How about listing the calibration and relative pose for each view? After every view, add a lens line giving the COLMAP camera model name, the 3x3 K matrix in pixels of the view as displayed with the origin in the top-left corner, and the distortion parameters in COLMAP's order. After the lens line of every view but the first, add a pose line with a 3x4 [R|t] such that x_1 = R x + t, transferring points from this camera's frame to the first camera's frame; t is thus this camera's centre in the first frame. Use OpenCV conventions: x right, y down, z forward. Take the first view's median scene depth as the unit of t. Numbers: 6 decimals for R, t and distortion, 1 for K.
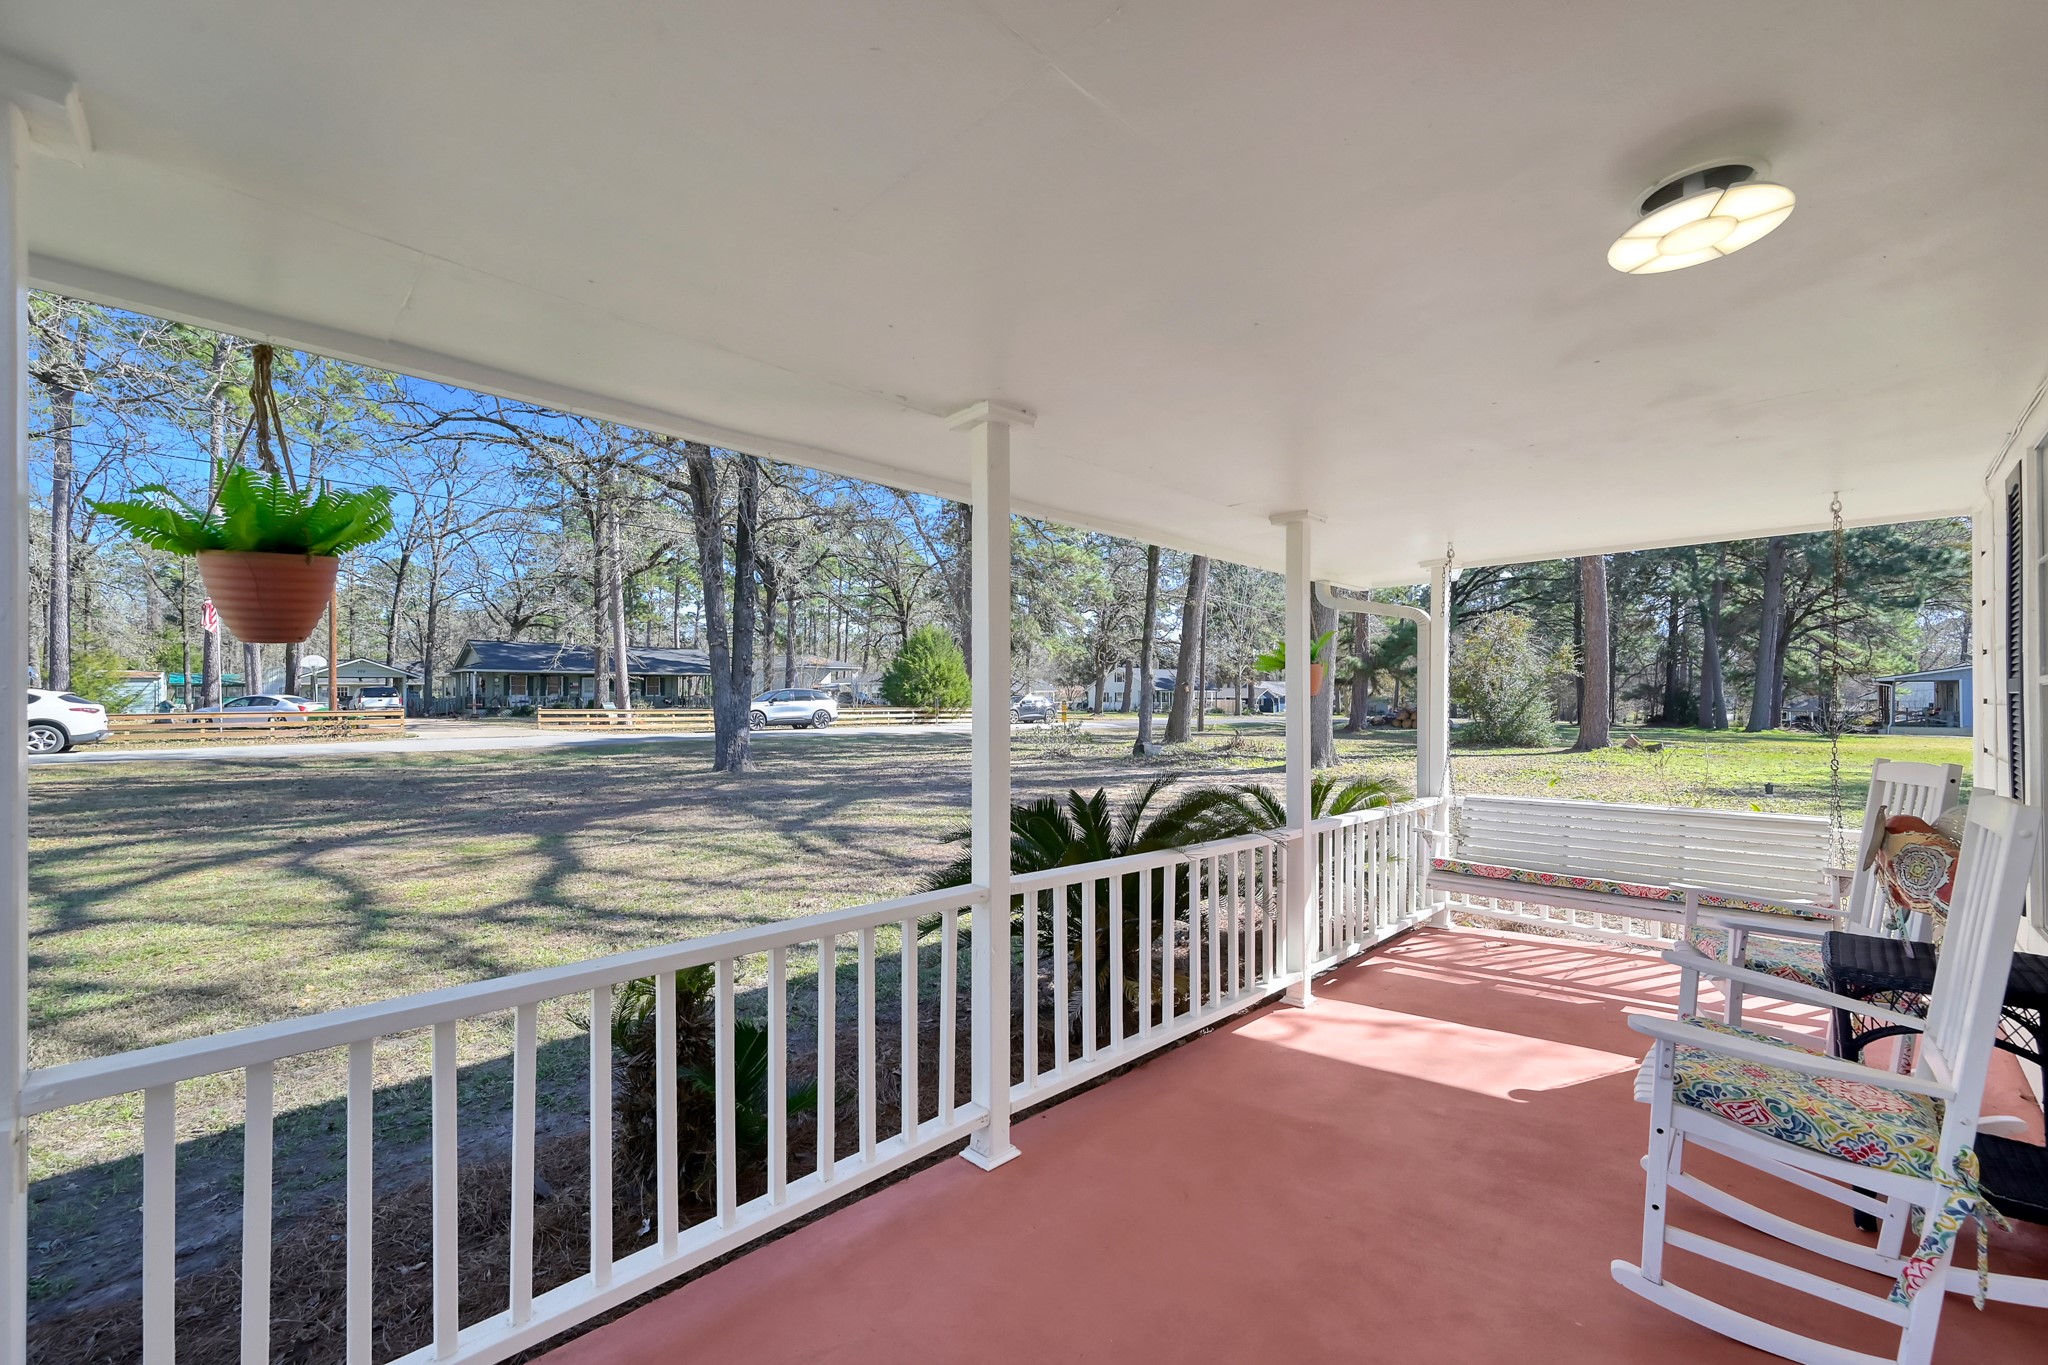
lens RADIAL K [[816.1, 0, 1025.5], [0, 816.1, 684.0], [0, 0, 1]] dist [0.003842, 0.000490]
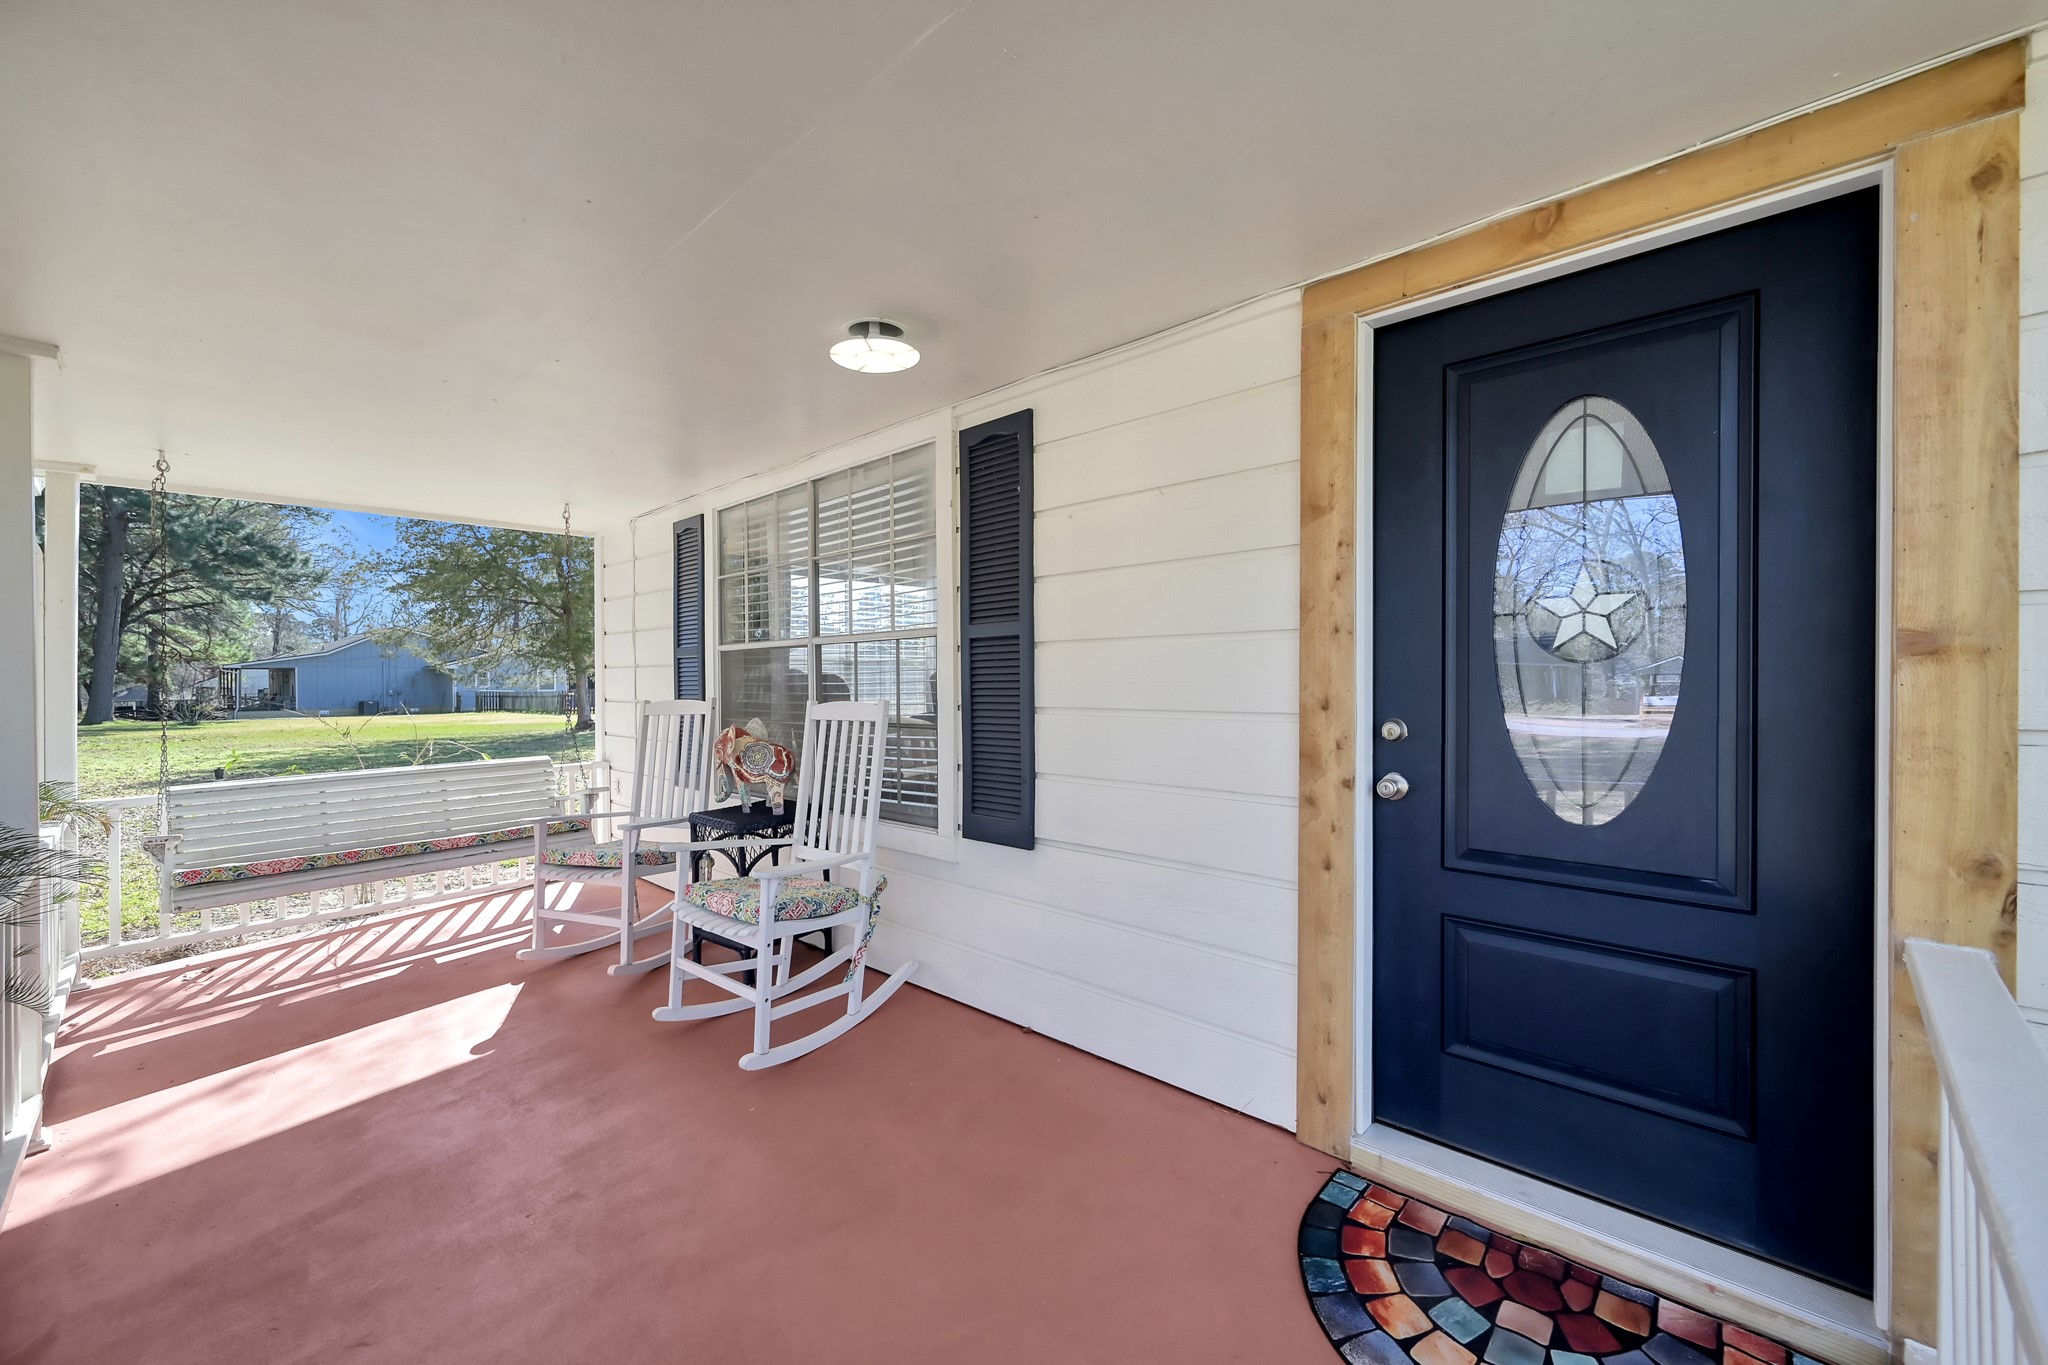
lens RADIAL K [[816.1, 0, 1028.4], [0, 816.1, 681.5], [0, 0, 1]] dist [0.003842, 0.000490]
pose [[-0.019240, -0.008980, 0.999775, -0.236813], [-0.003540, 0.999954, 0.008914, 0.024796], [-0.999809, -0.003368, -0.019271, 0.208003]]
